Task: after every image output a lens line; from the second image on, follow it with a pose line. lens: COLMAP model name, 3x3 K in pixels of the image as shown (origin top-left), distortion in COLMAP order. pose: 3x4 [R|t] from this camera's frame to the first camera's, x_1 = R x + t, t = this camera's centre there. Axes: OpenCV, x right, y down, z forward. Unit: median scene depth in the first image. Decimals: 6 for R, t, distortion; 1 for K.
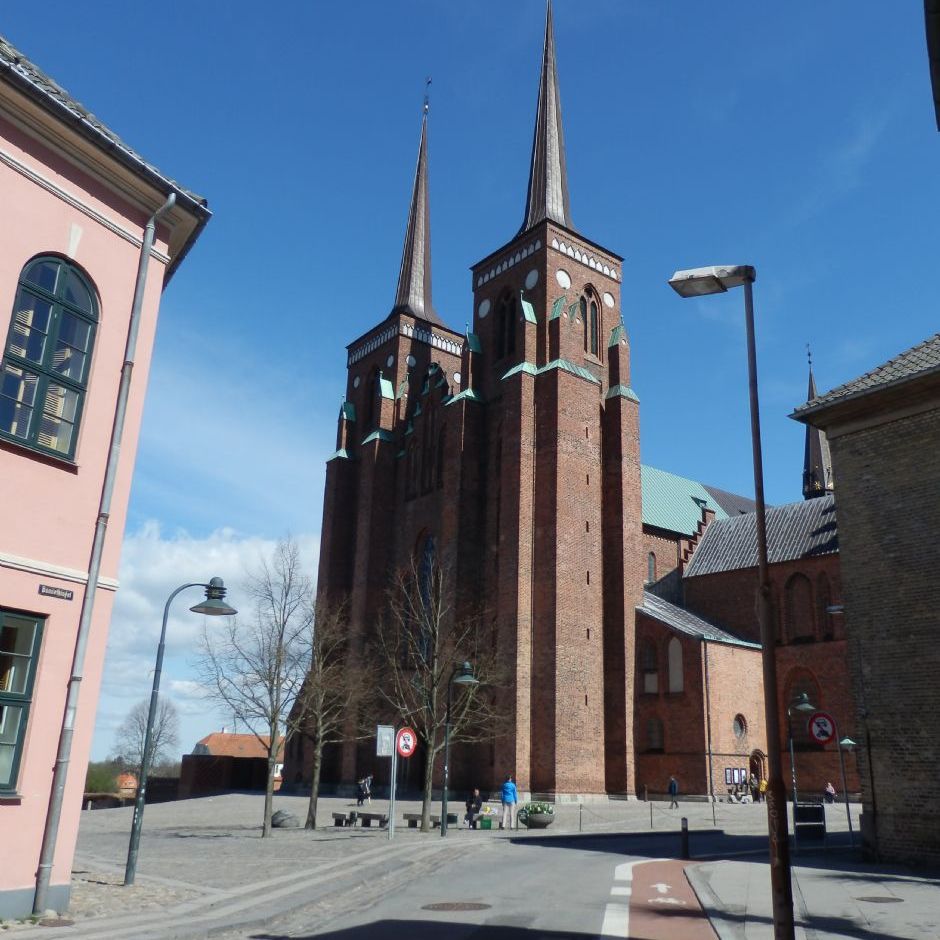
lens RADIAL K [[927.1, 0, 469.5], [0, 927.1, 483.2], [0, 0, 1]] dist [-0.004544, 0.018898]
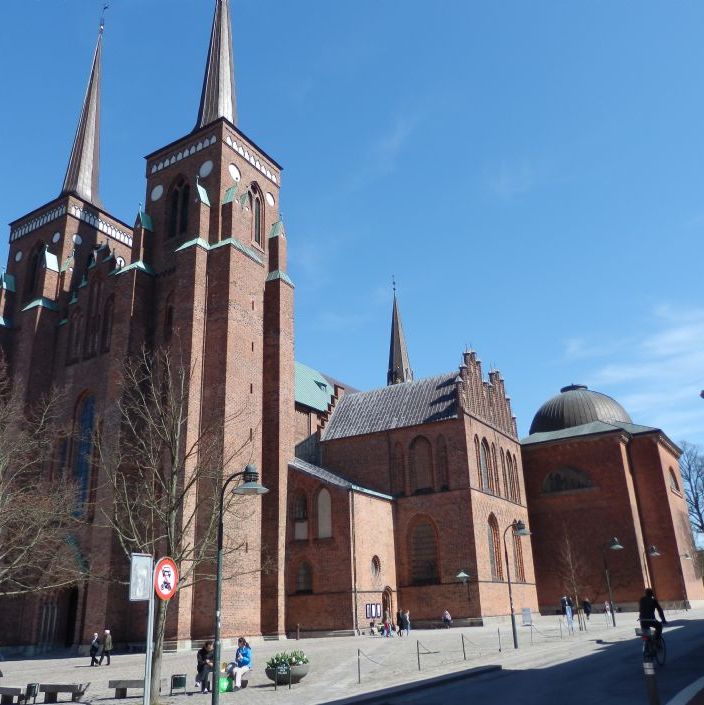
lens RADIAL K [[695.3, 0, 353.6], [0, 695.3, 355.7], [0, 0, 1]] dist [-0.004544, 0.018898]
pose [[0.934559, 0.062119, 0.350343, -0.047668], [-0.041939, 0.997010, -0.064903, 0.053061], [-0.353327, 0.045962, 0.934370, 0.172489]]
